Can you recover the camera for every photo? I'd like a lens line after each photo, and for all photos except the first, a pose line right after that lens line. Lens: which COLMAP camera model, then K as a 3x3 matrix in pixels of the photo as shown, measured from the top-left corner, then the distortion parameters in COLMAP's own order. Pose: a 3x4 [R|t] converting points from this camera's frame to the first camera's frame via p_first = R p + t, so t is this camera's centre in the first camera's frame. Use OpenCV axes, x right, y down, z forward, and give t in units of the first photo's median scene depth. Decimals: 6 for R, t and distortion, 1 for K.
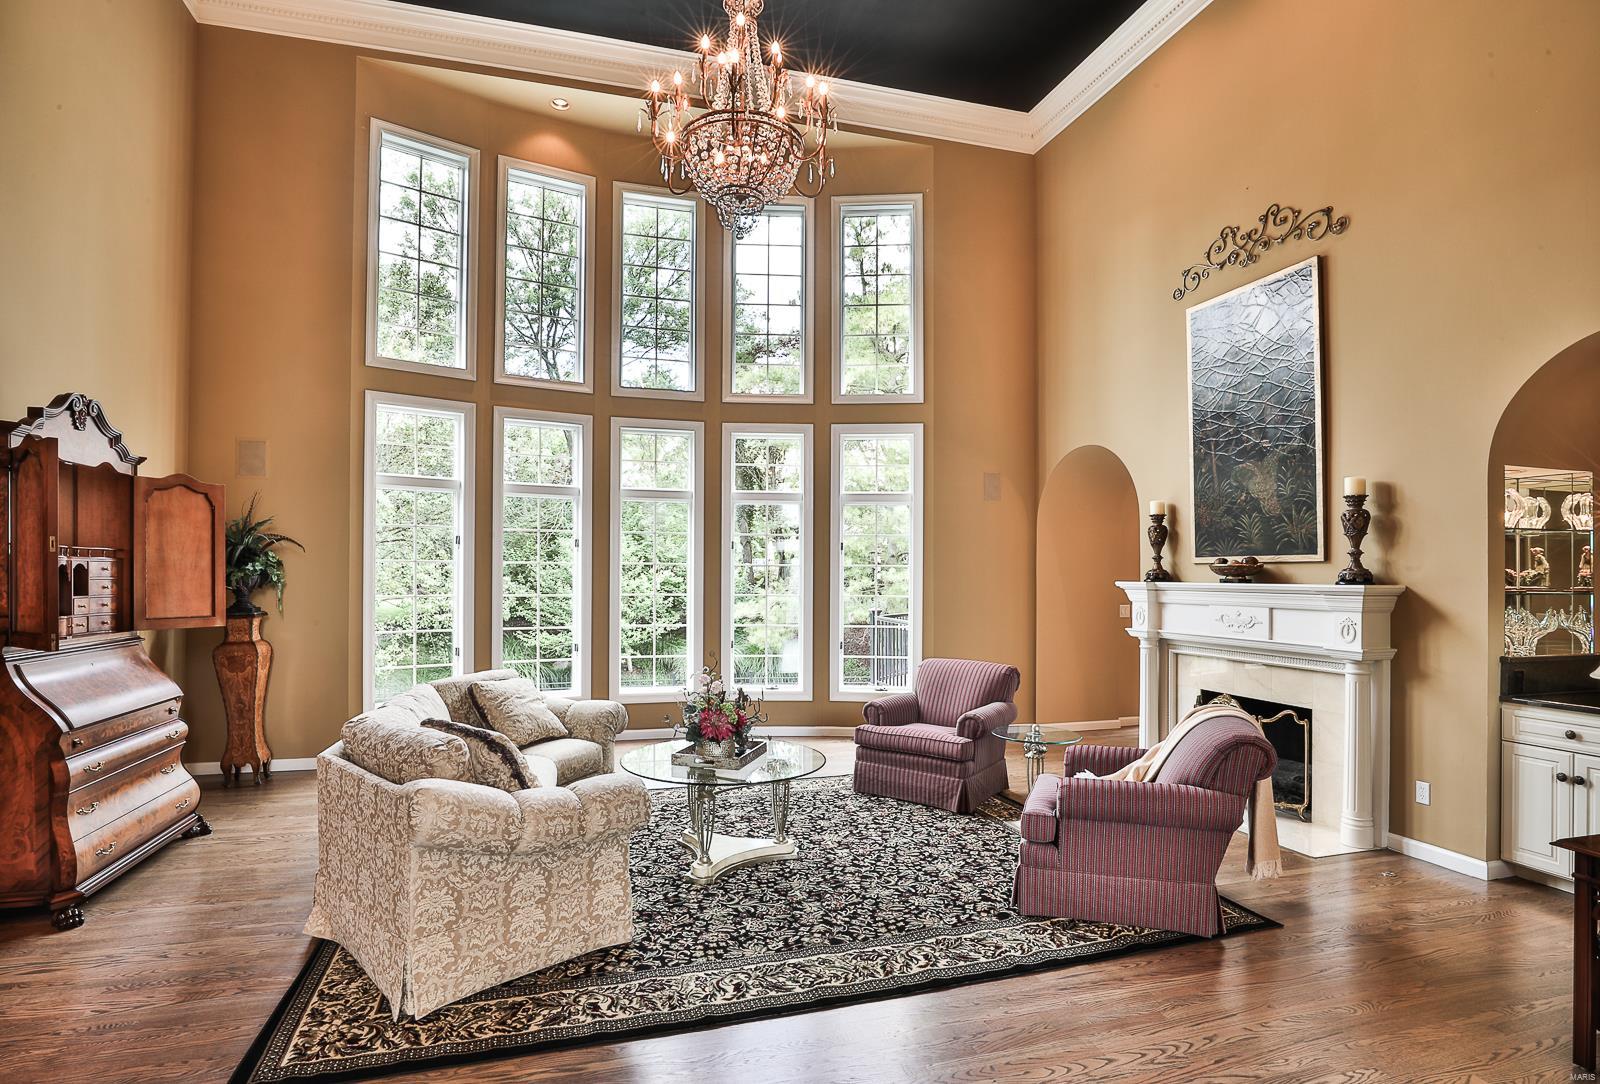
lens RADIAL K [[806.5, 0, 804.0], [0, 806.5, 568.0], [0, 0, 1]] dist [-0.028498, -0.000099]
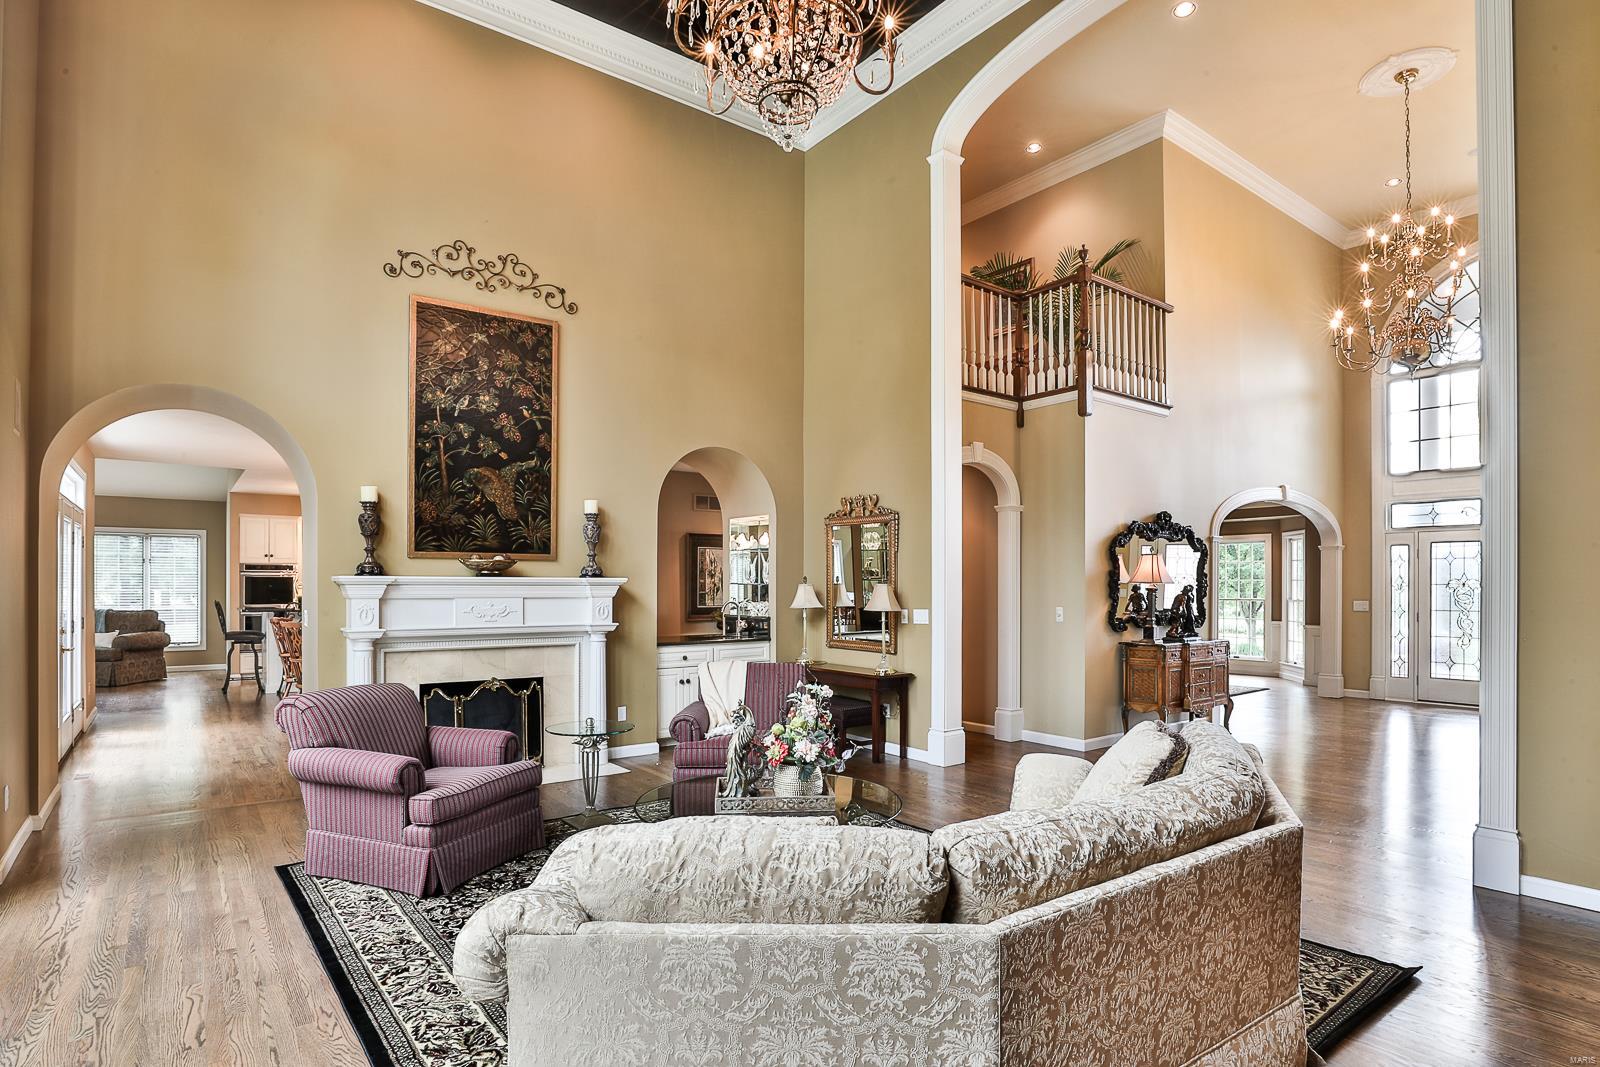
lens RADIAL K [[811.6, 0, 802.6], [0, 811.6, 583.2], [0, 0, 1]] dist [-0.032949, 0.000033]
pose [[-0.326541, -0.001210, 0.945182, -0.631500], [-0.008879, 0.999959, -0.001787, 0.024668], [-0.945141, -0.008975, -0.326538, 0.923707]]
